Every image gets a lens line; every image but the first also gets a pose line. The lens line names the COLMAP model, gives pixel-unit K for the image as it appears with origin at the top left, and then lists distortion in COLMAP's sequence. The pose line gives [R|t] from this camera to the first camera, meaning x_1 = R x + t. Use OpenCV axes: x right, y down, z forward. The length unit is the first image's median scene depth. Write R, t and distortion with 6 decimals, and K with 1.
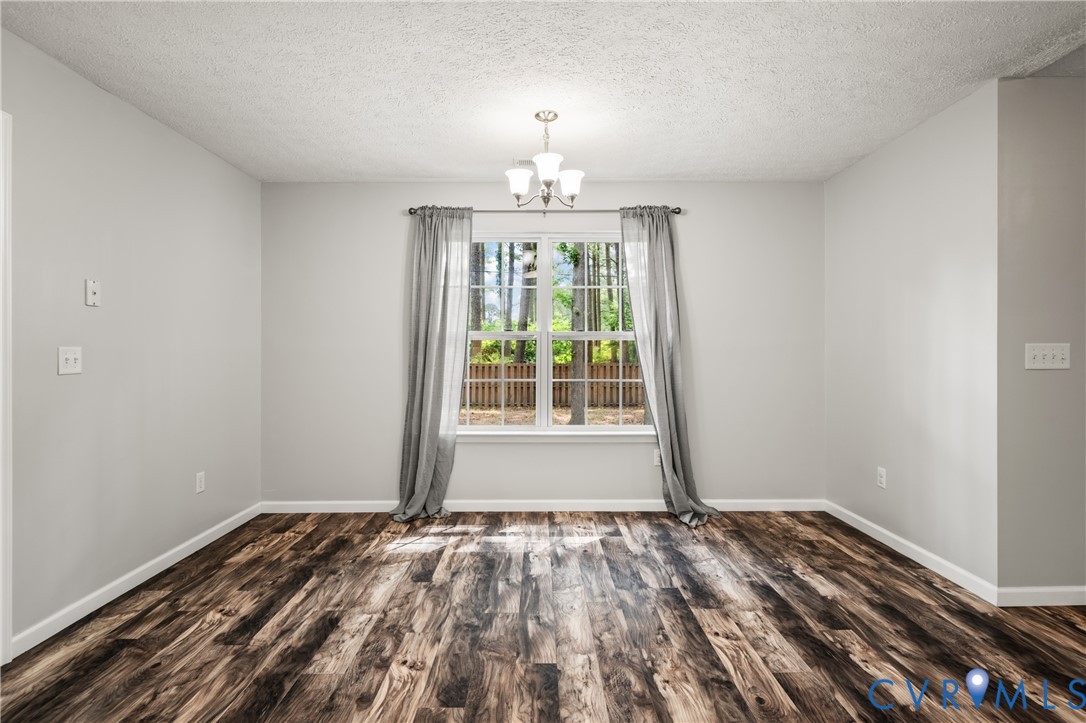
lens RADIAL K [[535.7, 0, 543.3], [0, 535.7, 352.8], [0, 0, 1]] dist [-0.008812, -0.000051]
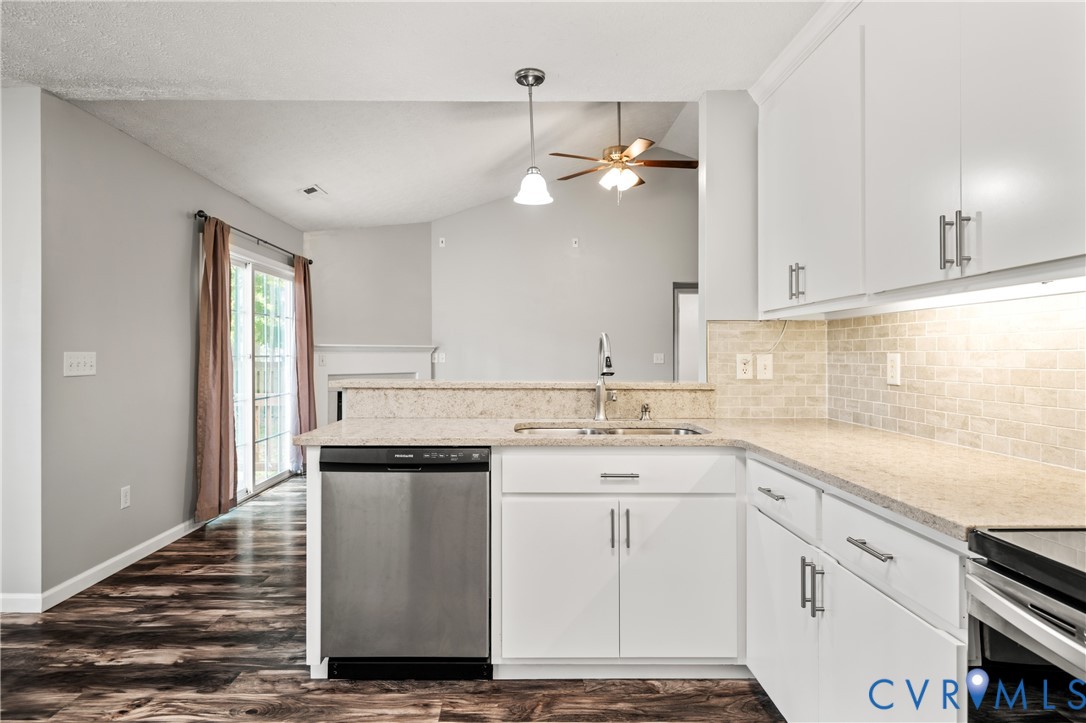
lens RADIAL K [[595.6, 0, 518.1], [0, 595.6, 353.2], [0, 0, 1]] dist [0.002881, -0.003145]
pose [[0.015098, 0.003936, 0.999878, -0.288160], [-0.003650, 0.999986, -0.003881, -0.015393], [-0.999879, -0.003591, 0.015112, 0.085771]]
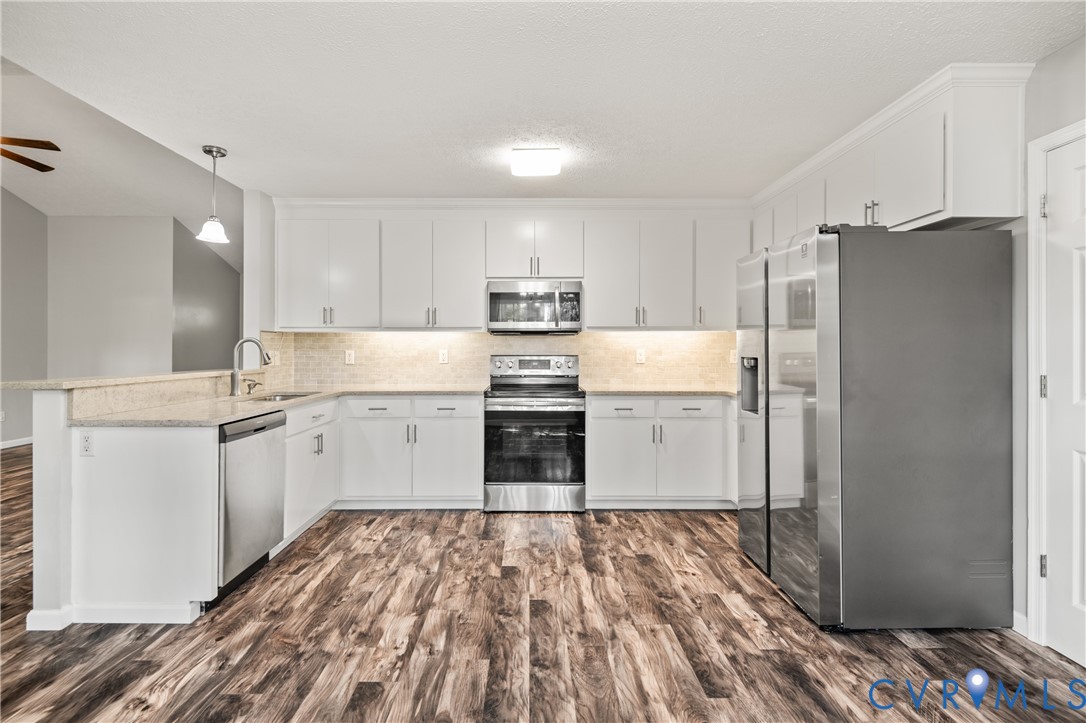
lens RADIAL K [[527.8, 0, 532.3], [0, 527.8, 344.9], [0, 0, 1]] dist [0.009557, -0.006704]
pose [[-0.999969, 0.002238, 0.007541, 0.012037], [0.002168, 0.999955, -0.009282, -0.022462], [-0.007561, -0.009266, -0.999928, 1.524030]]
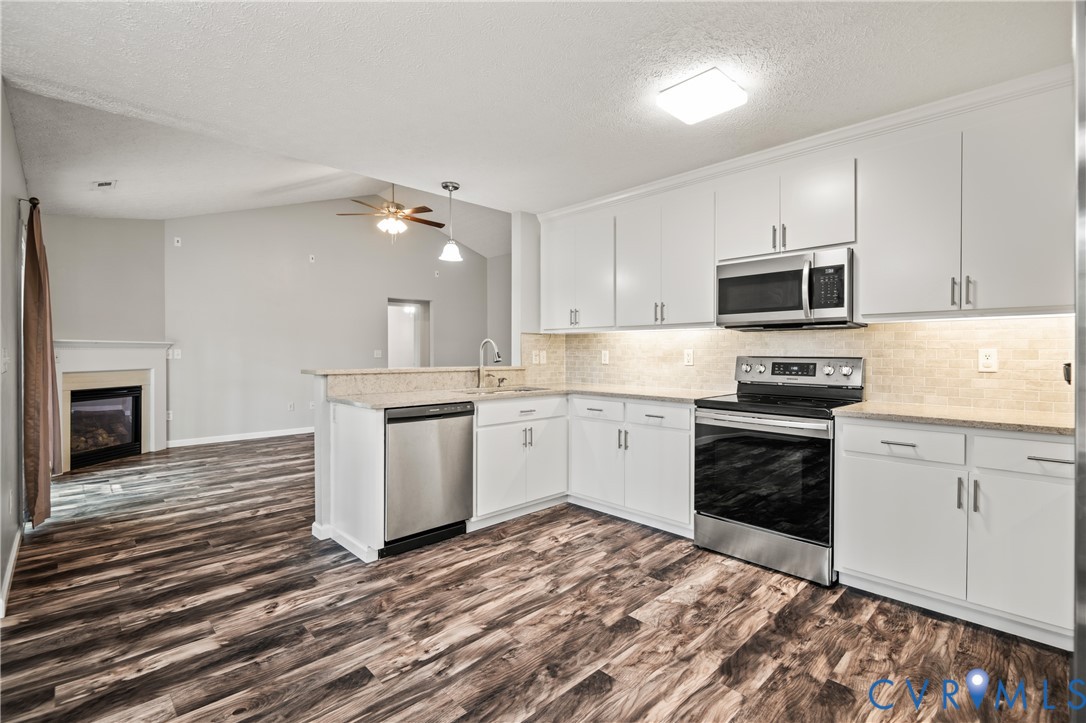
lens RADIAL K [[499.6, 0, 541.7], [0, 499.6, 353.5], [0, 0, 1]] dist [0.006744, -0.010649]
pose [[-0.684595, -0.001887, 0.728921, -0.533498], [-0.001477, 0.999998, 0.001201, -0.011635], [-0.728922, -0.000255, -0.684597, 1.003441]]
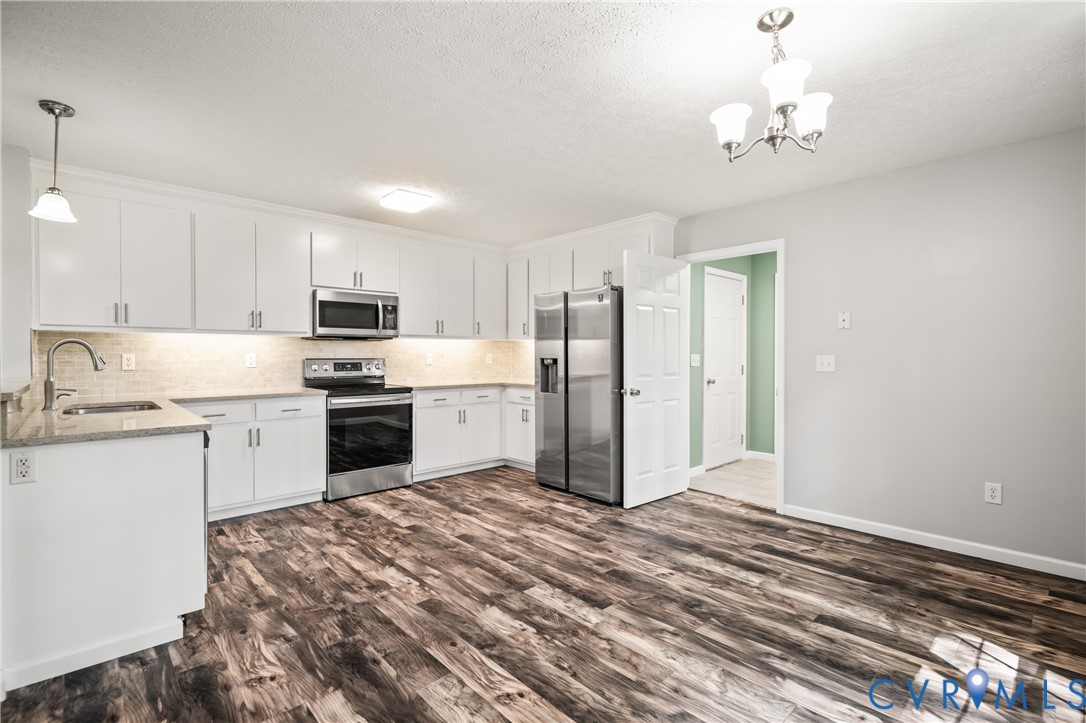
lens RADIAL K [[499.6, 0, 543.5], [0, 499.6, 357.5], [0, 0, 1]] dist [0.006744, -0.010649]
pose [[-0.736957, 0.006528, -0.675909, 0.850074], [0.001692, 0.999968, 0.007812, -0.020942], [0.675938, 0.004614, -0.736944, 1.639434]]
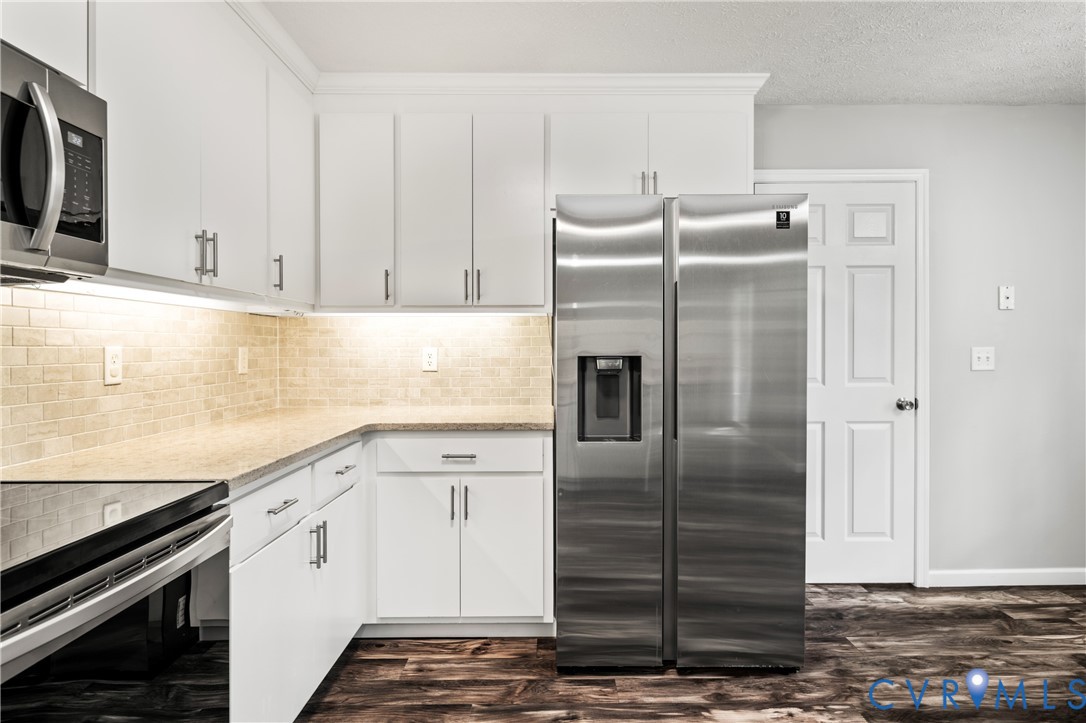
lens RADIAL K [[615.9, 0, 557.0], [0, 615.9, 353.9], [0, 0, 1]] dist [0.004245, -0.006873]
pose [[-0.001055, 0.011179, -0.999937, 0.478545], [0.005525, 0.999922, 0.011173, -0.017286], [0.999984, -0.005513, -0.001117, 0.078535]]
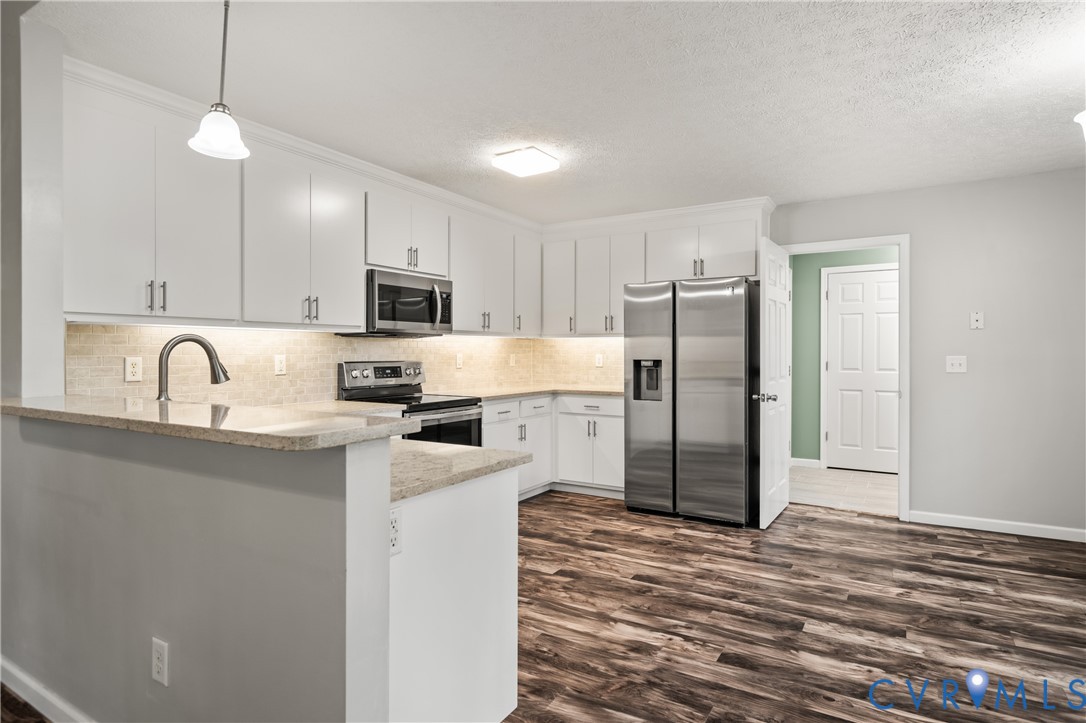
lens RADIAL K [[595.6, 0, 541.8], [0, 595.6, 357.4], [0, 0, 1]] dist [0.002881, -0.003145]
pose [[-0.525917, 0.009433, -0.850483, 1.396368], [0.003311, 0.999954, 0.009043, -0.029569], [0.850529, 0.001940, -0.525924, 0.930410]]
